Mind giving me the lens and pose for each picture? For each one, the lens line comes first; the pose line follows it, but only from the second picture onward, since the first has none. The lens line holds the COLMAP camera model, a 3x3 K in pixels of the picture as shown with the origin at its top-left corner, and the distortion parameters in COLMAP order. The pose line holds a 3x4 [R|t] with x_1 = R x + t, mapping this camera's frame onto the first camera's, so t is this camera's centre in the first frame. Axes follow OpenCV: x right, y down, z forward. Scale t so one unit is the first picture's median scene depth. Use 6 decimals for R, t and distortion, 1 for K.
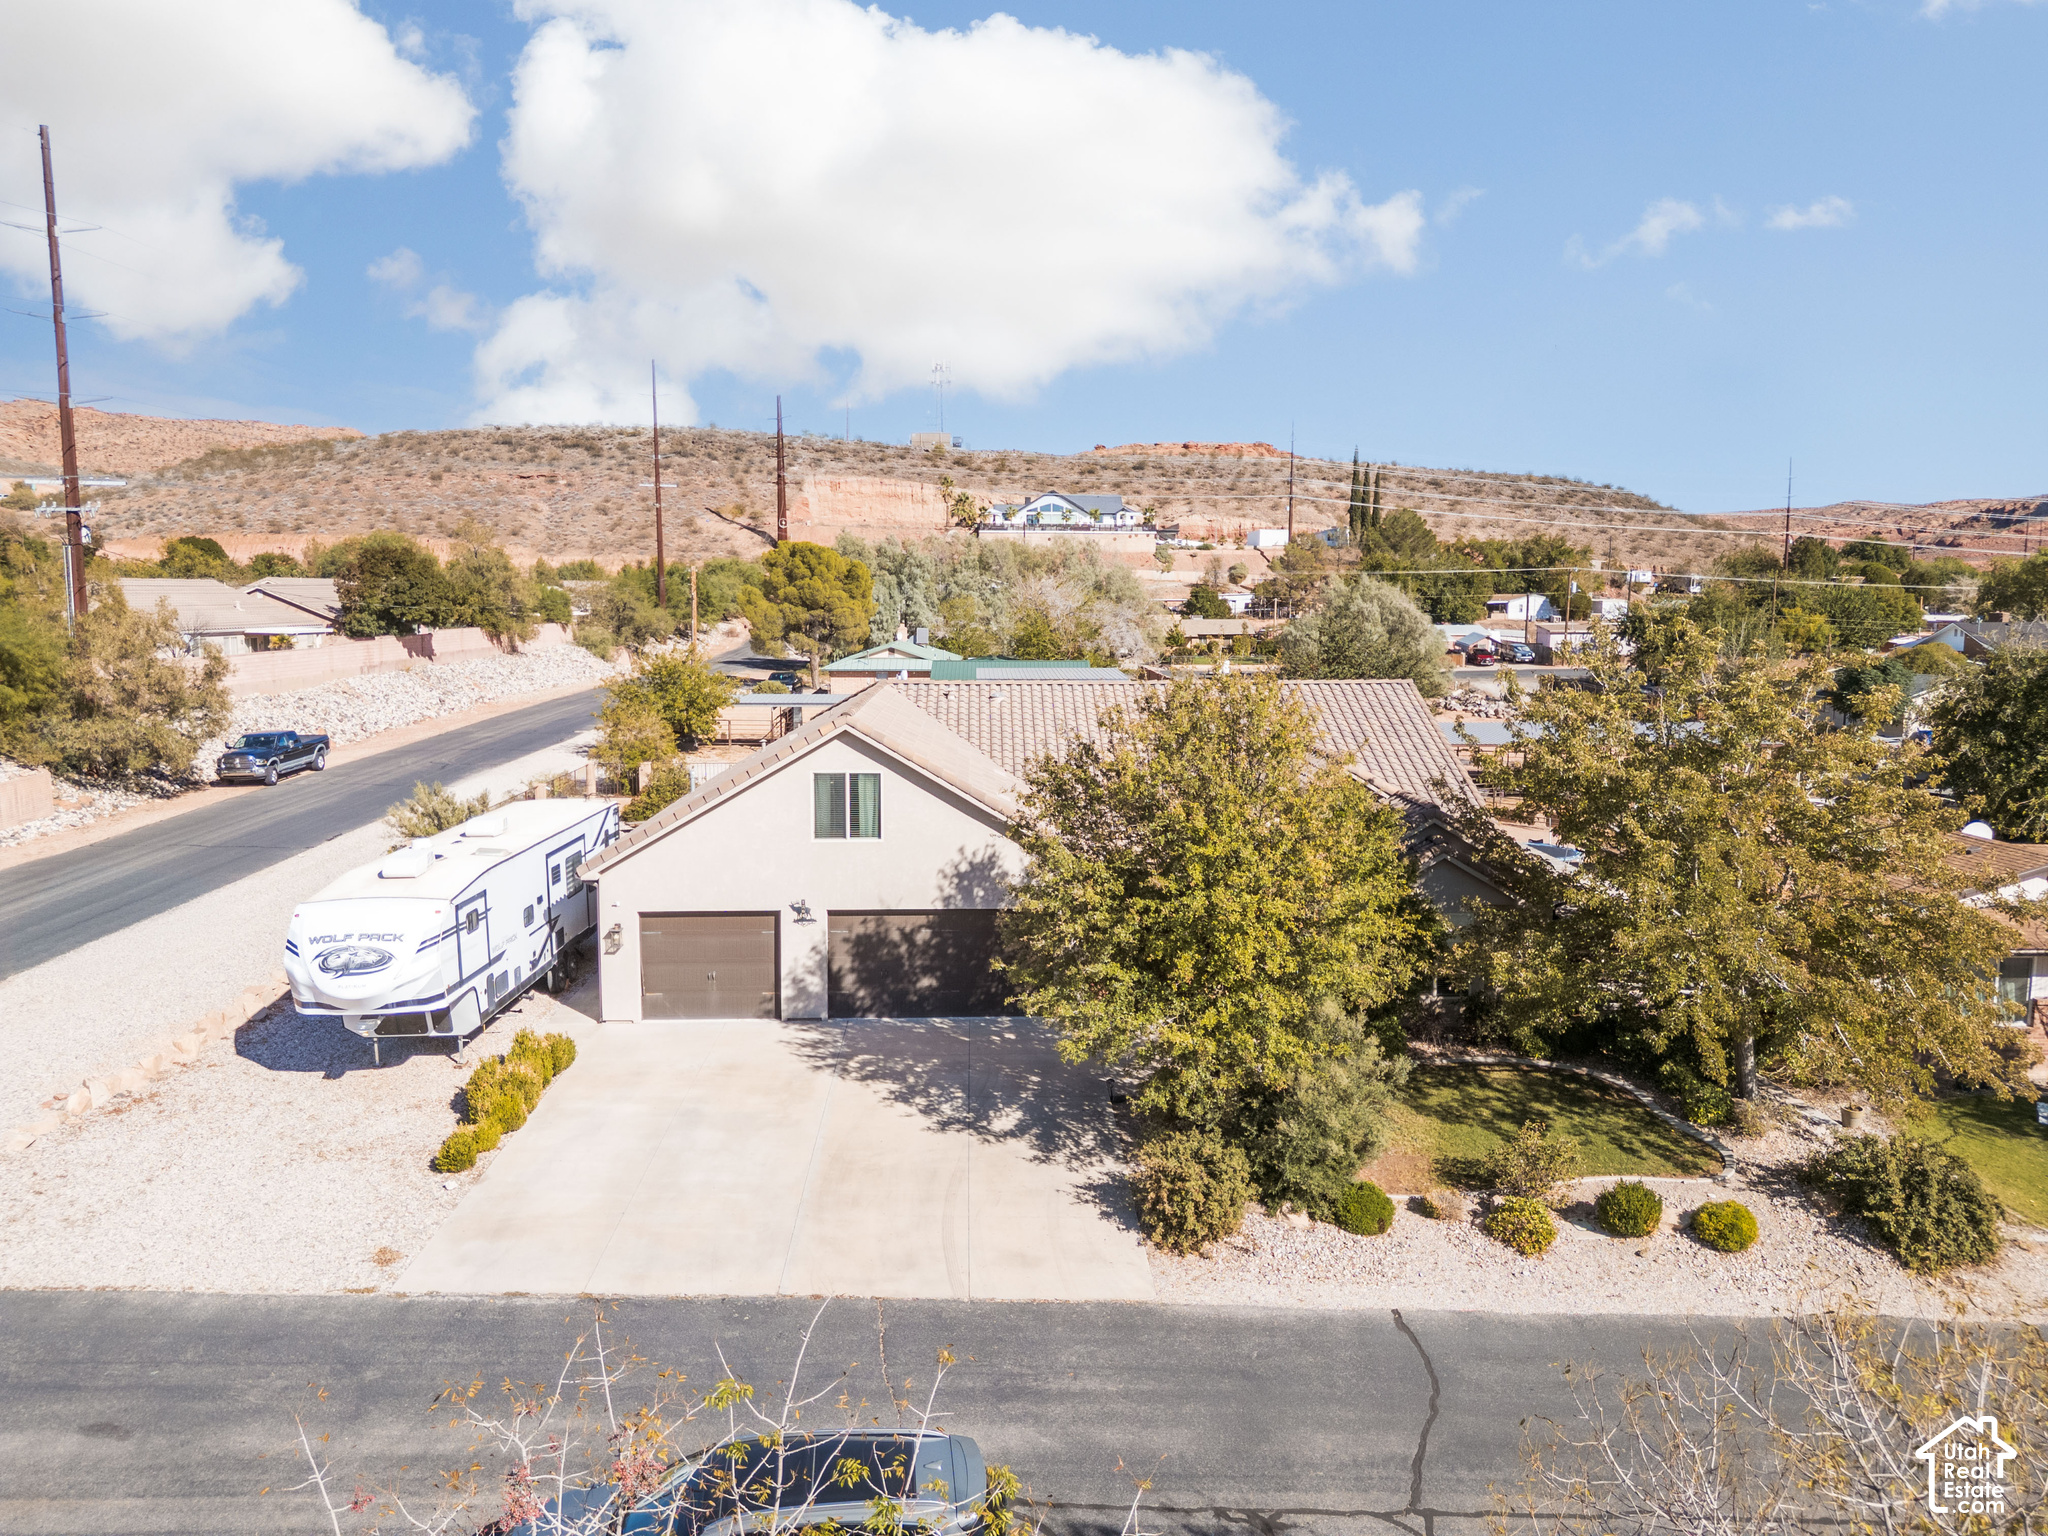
lens RADIAL K [[1438.8, 0, 1024.0], [0, 1438.8, 768.0], [0, 0, 1]] dist [0.103775, -0.113619]
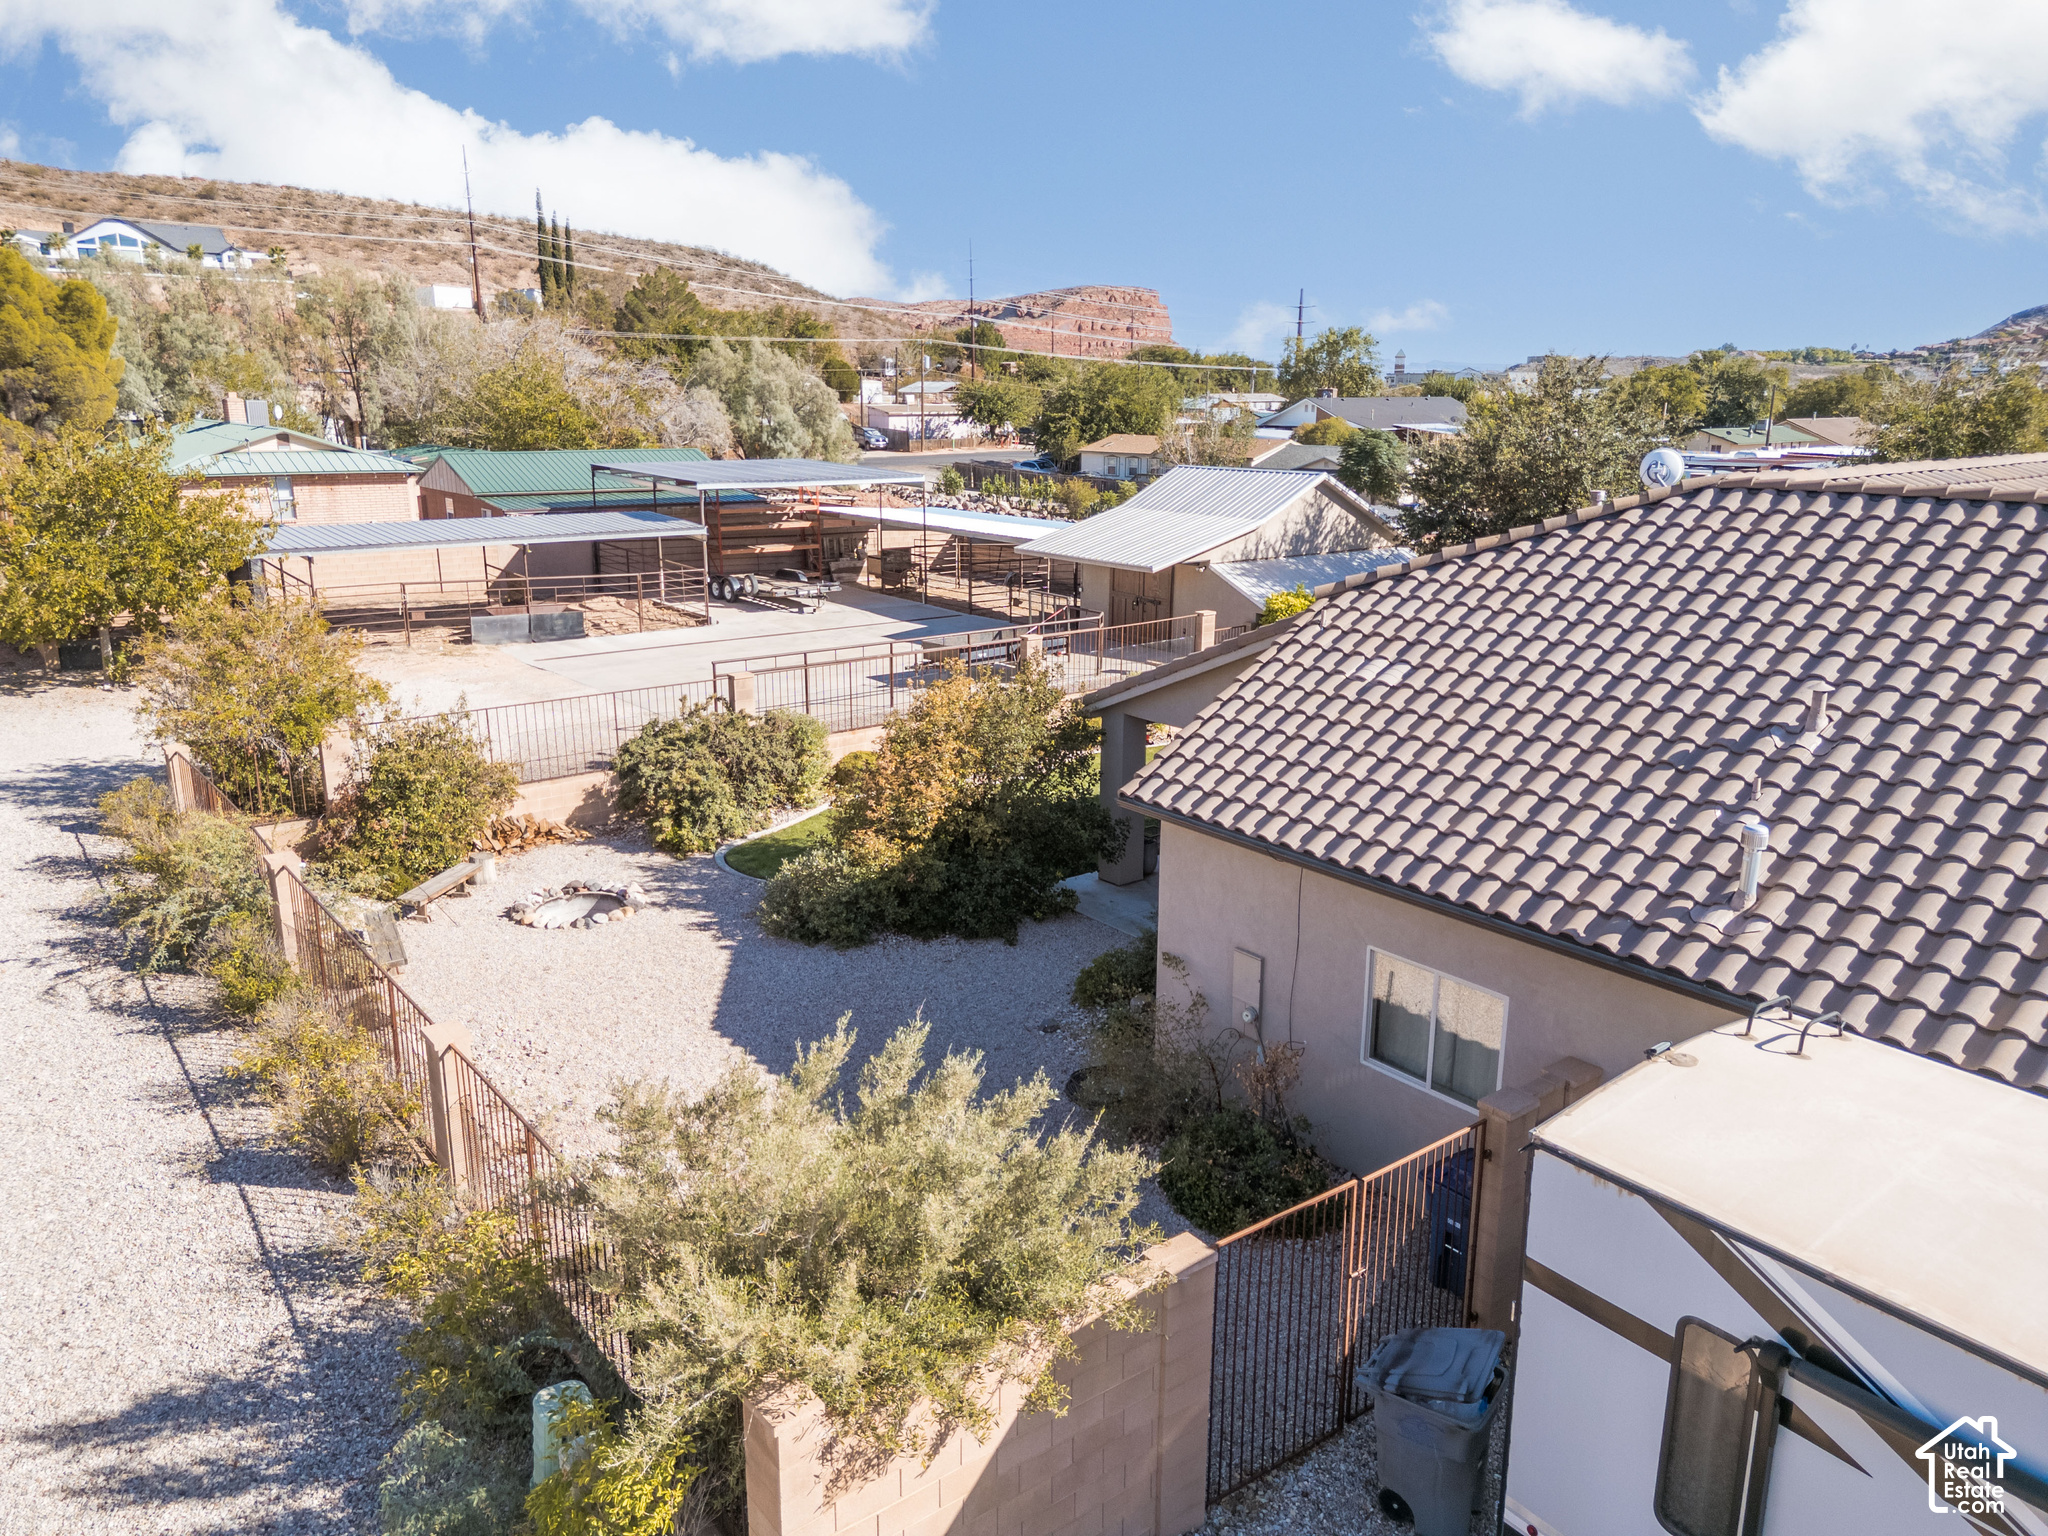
lens RADIAL K [[1439.4, 0, 1051.0], [0, 1439.4, 756.6], [0, 0, 1]] dist [0.061725, -0.069181]
pose [[0.795817, -0.143773, 0.588222, -0.630473], [0.064225, 0.985966, 0.154097, -0.079925], [-0.602122, -0.084854, 0.793882, 1.063689]]
